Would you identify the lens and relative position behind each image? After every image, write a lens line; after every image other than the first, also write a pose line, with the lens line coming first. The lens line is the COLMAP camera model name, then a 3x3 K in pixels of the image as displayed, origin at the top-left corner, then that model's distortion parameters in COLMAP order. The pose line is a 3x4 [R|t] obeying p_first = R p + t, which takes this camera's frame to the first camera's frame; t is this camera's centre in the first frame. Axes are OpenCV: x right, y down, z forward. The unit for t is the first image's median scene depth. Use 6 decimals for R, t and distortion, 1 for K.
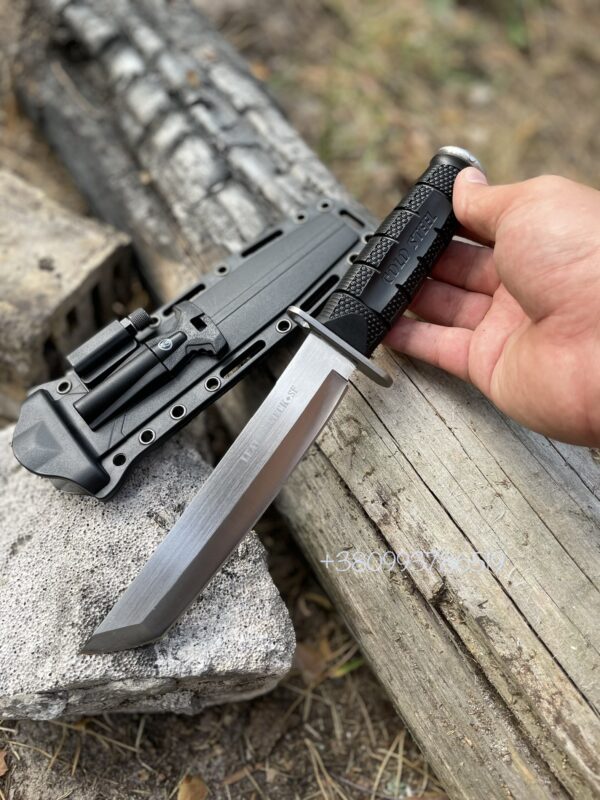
lens RADIAL K [[585.7, 0, 300.0], [0, 585.7, 400.0], [0, 0, 1]] dist [0.040971, -0.082306]
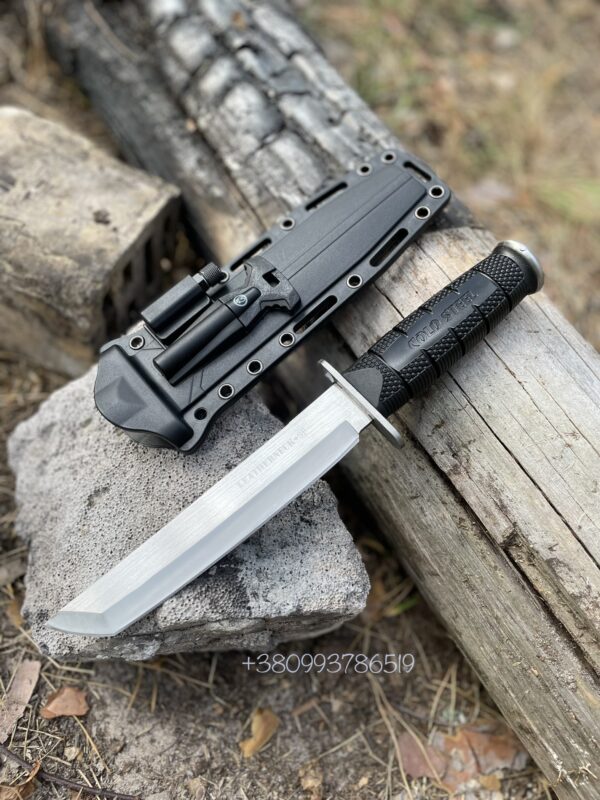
lens RADIAL K [[585.7, 0, 300.0], [0, 585.7, 400.0], [0, 0, 1]] dist [0.040971, -0.082306]
pose [[0.999647, -0.005945, 0.025878, -0.141854], [0.003747, 0.996445, 0.084168, -0.007830], [-0.026286, -0.084041, 0.996116, -0.021179]]
